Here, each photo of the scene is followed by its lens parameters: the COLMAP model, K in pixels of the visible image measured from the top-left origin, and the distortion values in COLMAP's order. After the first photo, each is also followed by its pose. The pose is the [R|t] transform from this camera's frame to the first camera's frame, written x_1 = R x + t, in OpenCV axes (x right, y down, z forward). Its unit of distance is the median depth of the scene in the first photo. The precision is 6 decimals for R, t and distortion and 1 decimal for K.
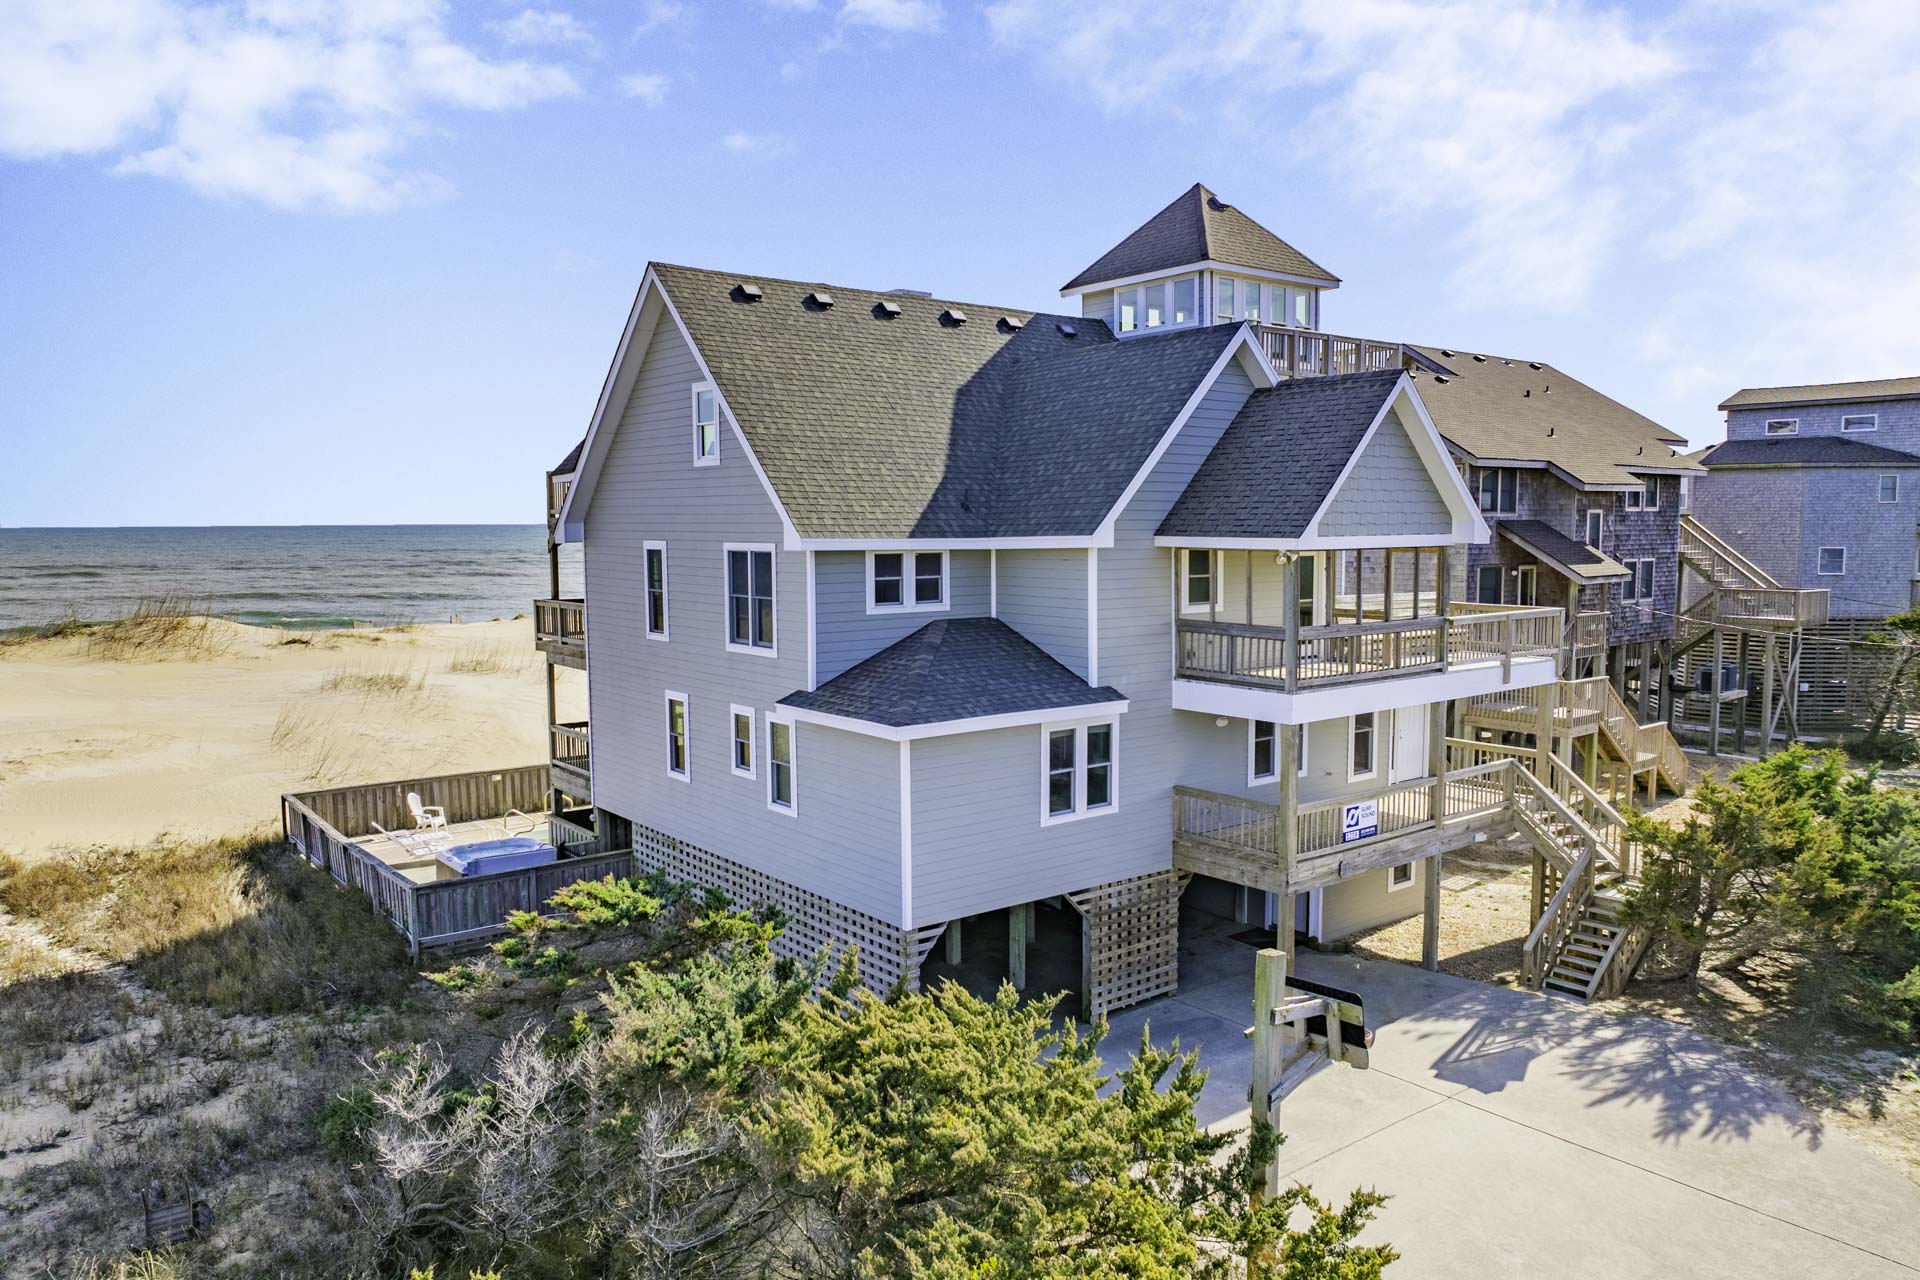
lens RADIAL K [[1367.5, 0, 968.0], [0, 1367.5, 645.1], [0, 0, 1]] dist [-0.037922, -0.001968]
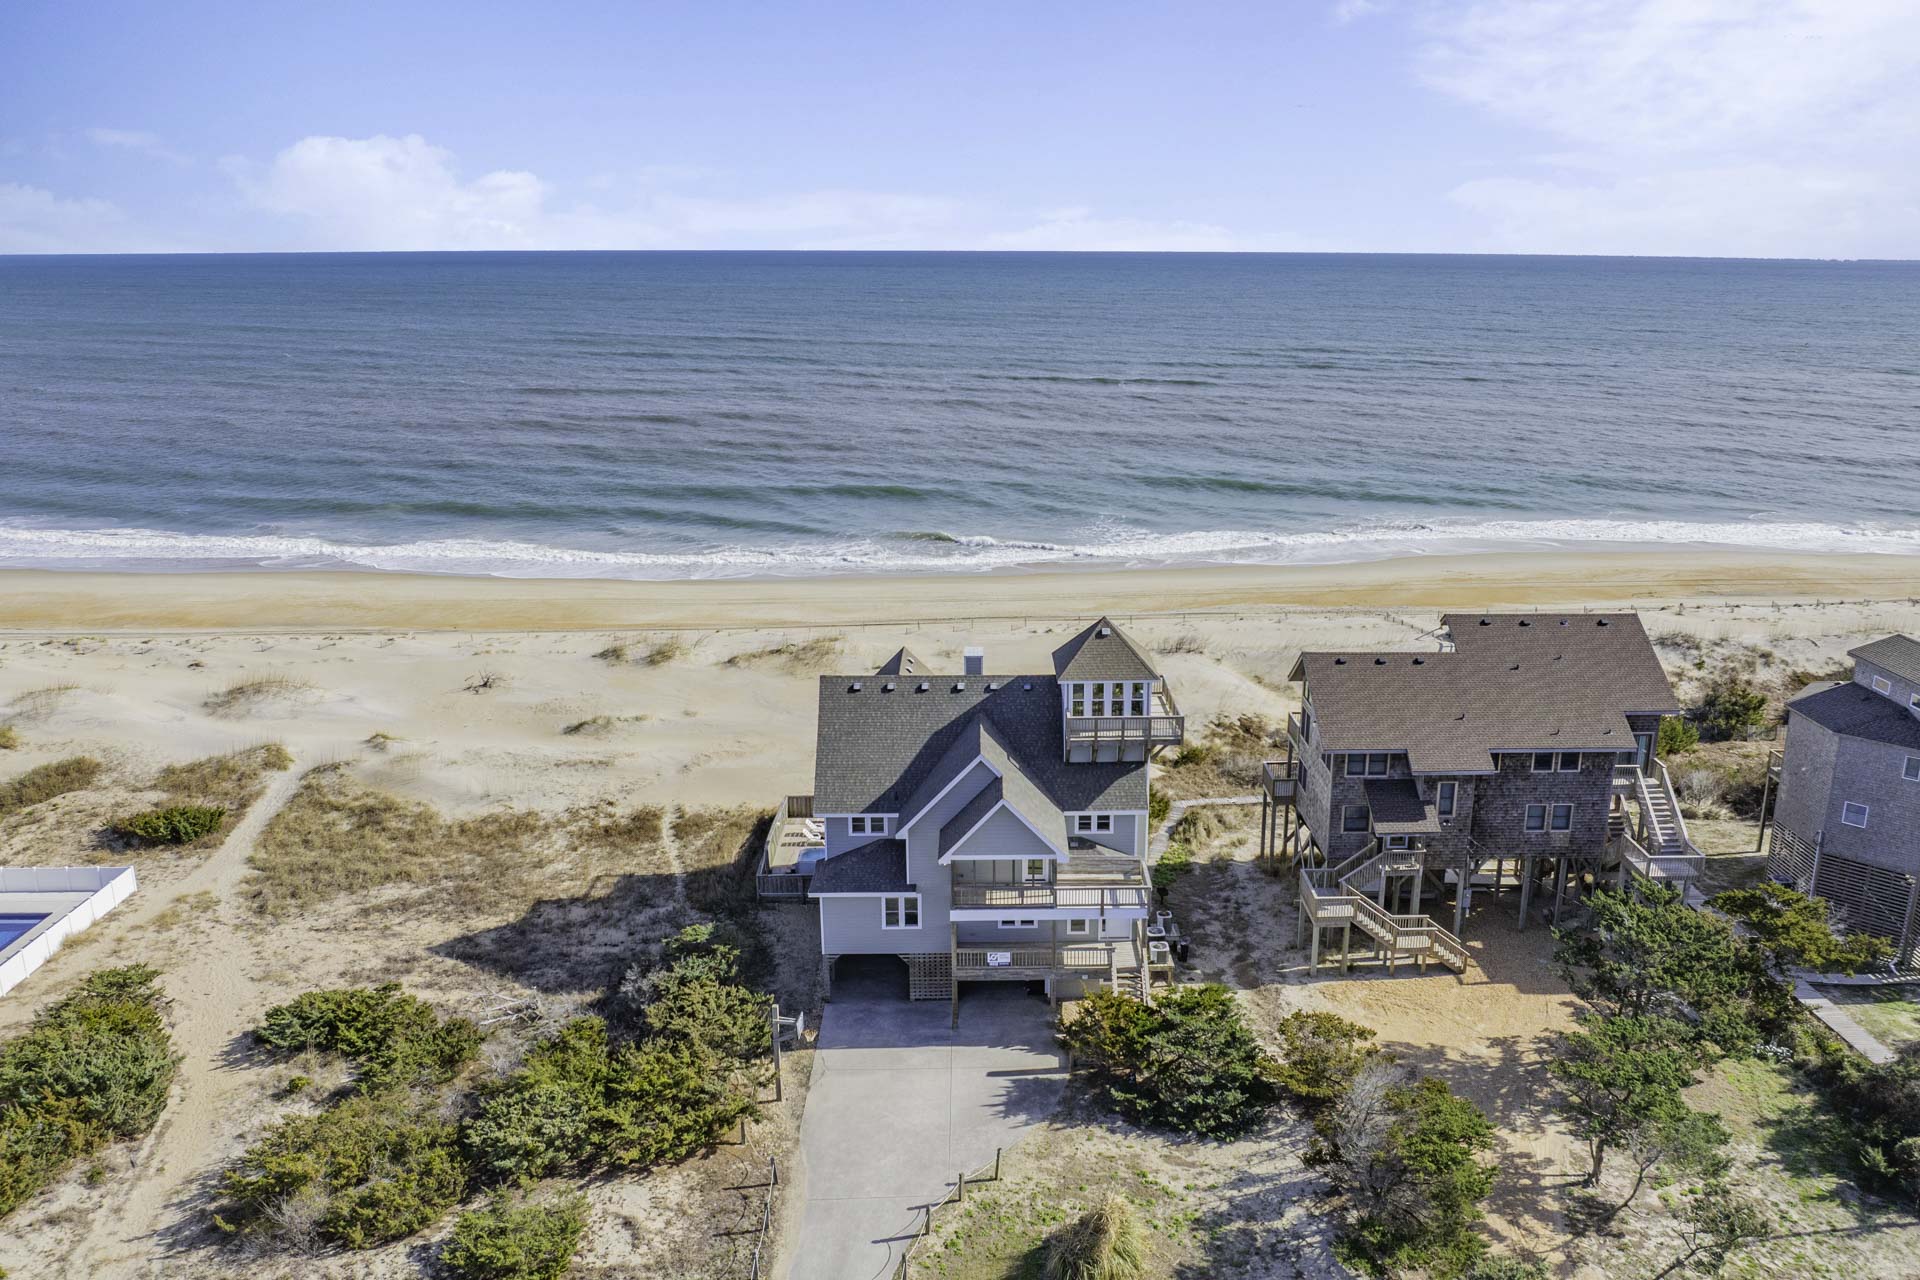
lens RADIAL K [[1424.8, 0, 1000.9], [0, 1424.8, 628.9], [0, 0, 1]] dist [-0.032131, -0.006415]
pose [[0.791374, 0.160745, -0.589821, 1.754959], [-0.058937, 0.980379, 0.188107, -0.968280], [0.608485, -0.114100, 0.785320, -0.987328]]
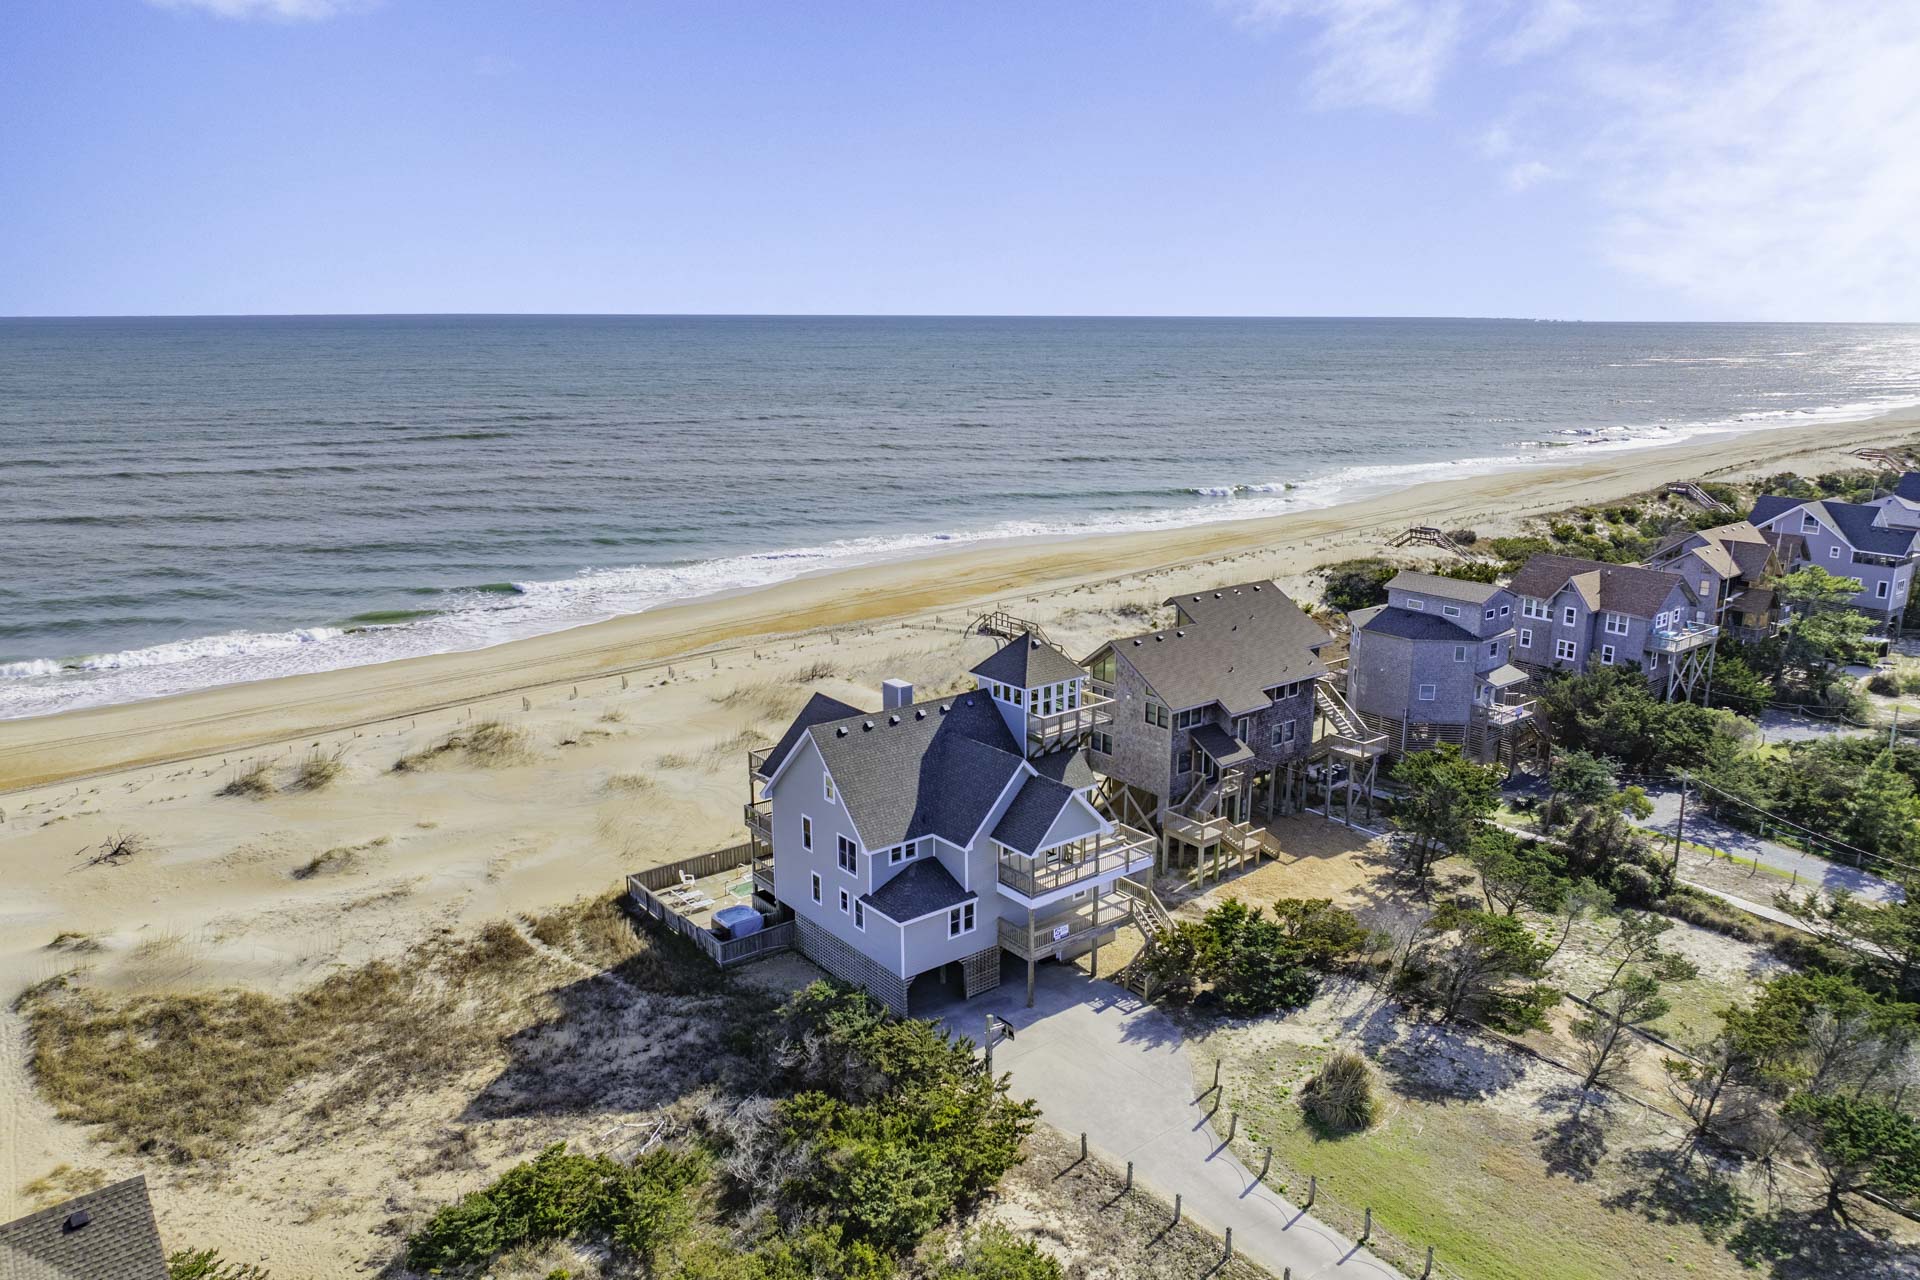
lens RADIAL K [[1367.5, 0, 968.0], [0, 1367.5, 645.1], [0, 0, 1]] dist [-0.037922, -0.001968]
pose [[0.999984, 0.005103, 0.002427, 0.082611], [-0.005409, 0.988706, 0.149773, -0.908821], [-0.001635, -0.149784, 0.988717, -1.766763]]
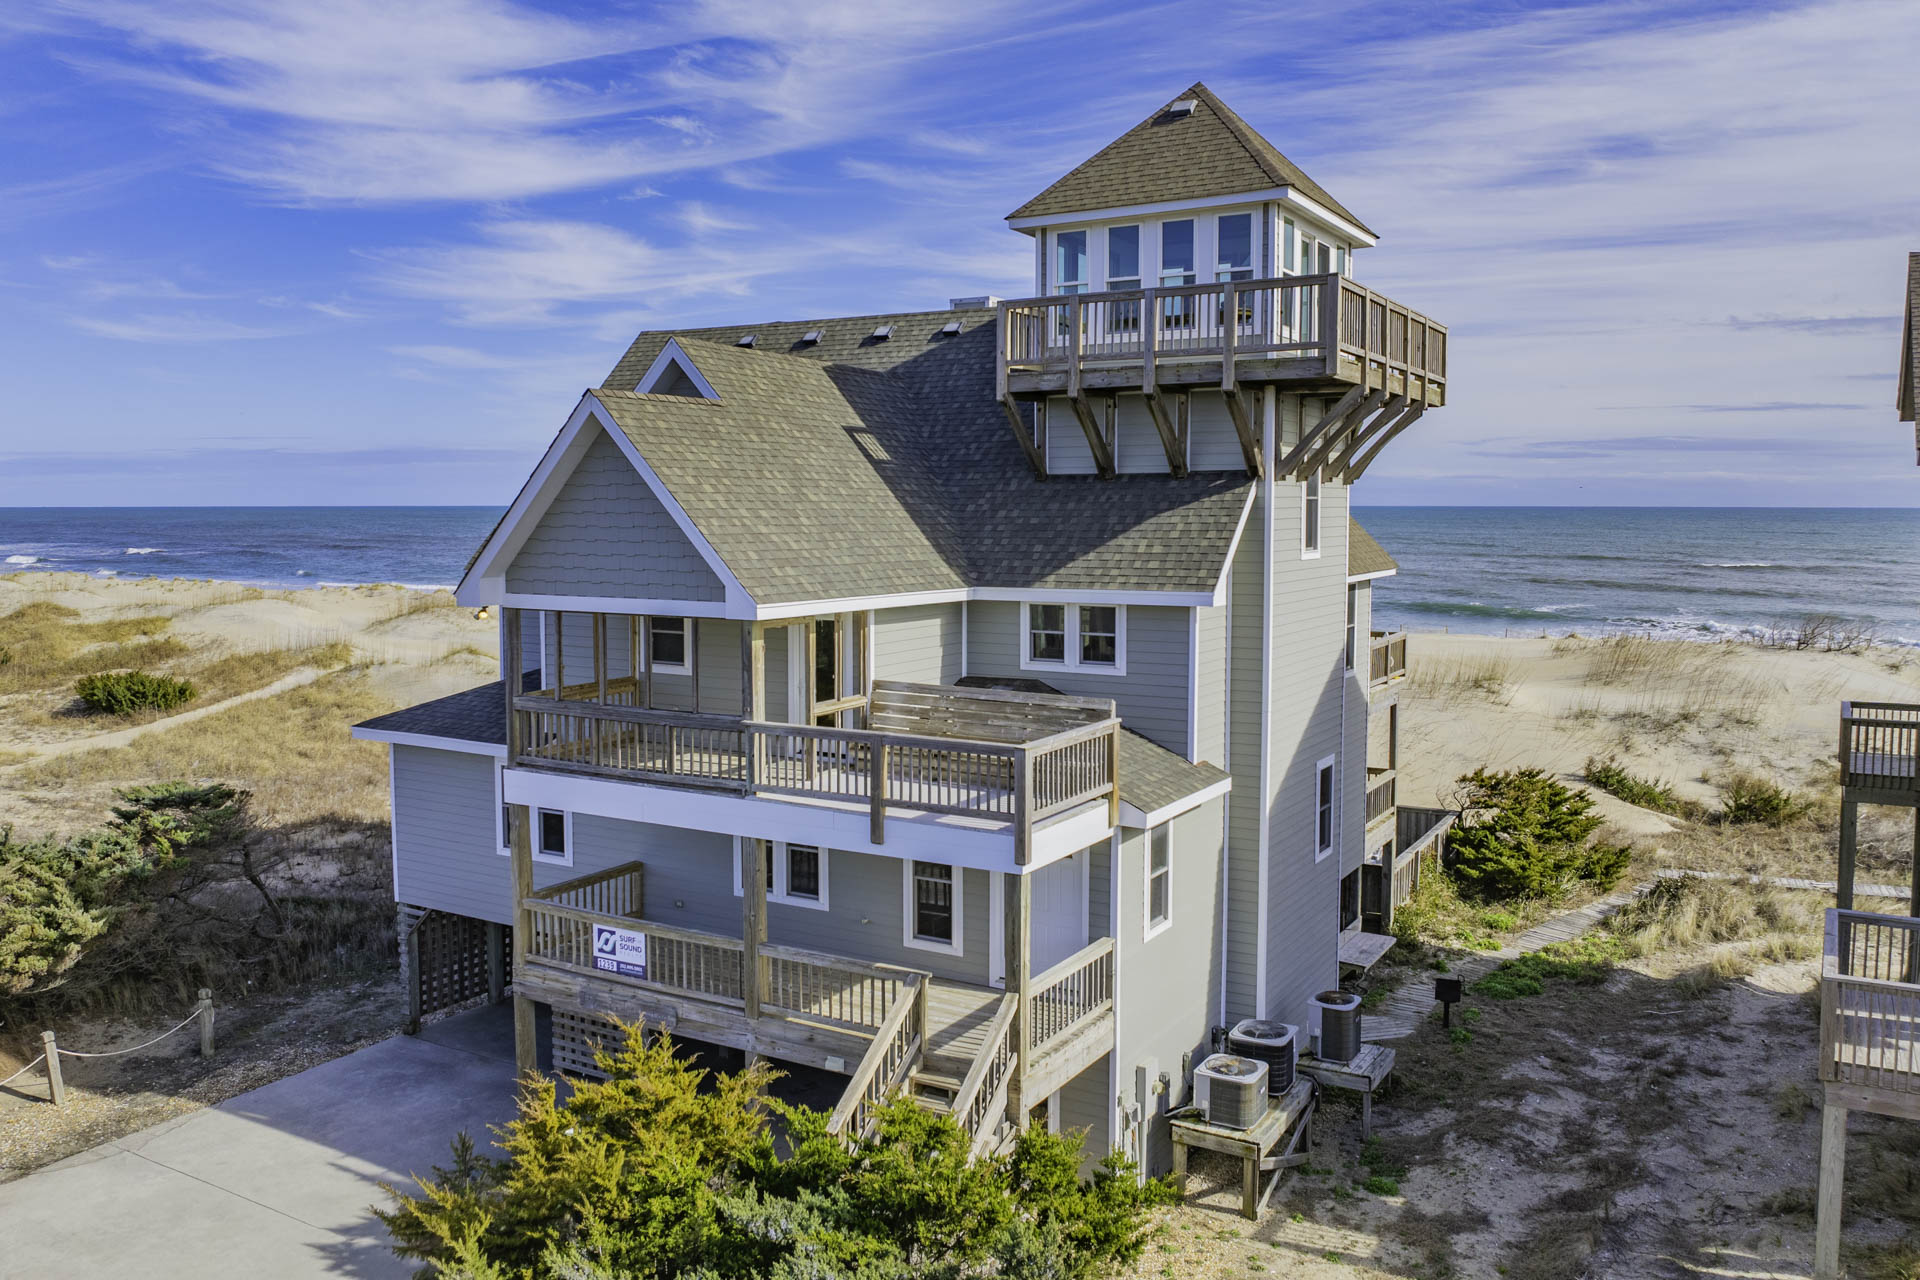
lens RADIAL K [[1467.4, 0, 983.1], [0, 1467.4, 610.9], [0, 0, 1]] dist [-0.044038, -0.003017]
pose [[0.360961, 0.069068, -0.930020, 1.166152], [-0.088187, 0.995313, 0.039689, -0.124405], [0.928402, 0.067690, 0.365360, 0.886900]]
